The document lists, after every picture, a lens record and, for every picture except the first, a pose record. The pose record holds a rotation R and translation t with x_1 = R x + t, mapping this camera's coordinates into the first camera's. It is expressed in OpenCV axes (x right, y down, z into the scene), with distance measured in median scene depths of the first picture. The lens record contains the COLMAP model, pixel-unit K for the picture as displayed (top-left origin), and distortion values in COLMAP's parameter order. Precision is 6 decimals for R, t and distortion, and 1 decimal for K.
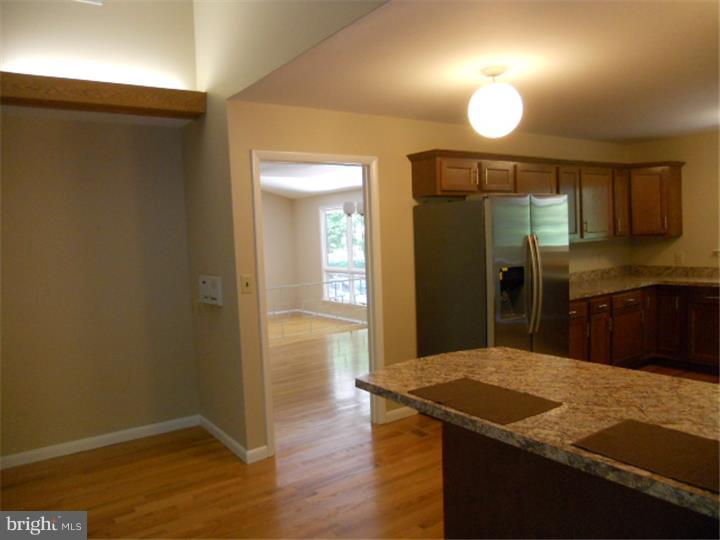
lens RADIAL K [[544.5, 0, 362.4], [0, 544.5, 267.4], [0, 0, 1]] dist [-0.034088, 0.005223]
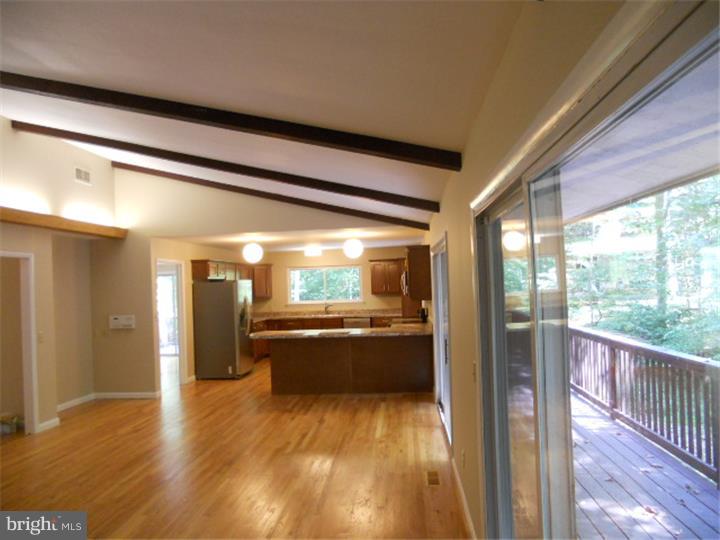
lens RADIAL K [[544.5, 0, 358.3], [0, 544.5, 272.6], [0, 0, 1]] dist [-0.034088, 0.005223]
pose [[0.649581, 0.030596, 0.759677, -1.159705], [0.069124, 0.992675, -0.099086, 0.110560], [-0.757144, 0.116876, 0.642708, -0.943984]]
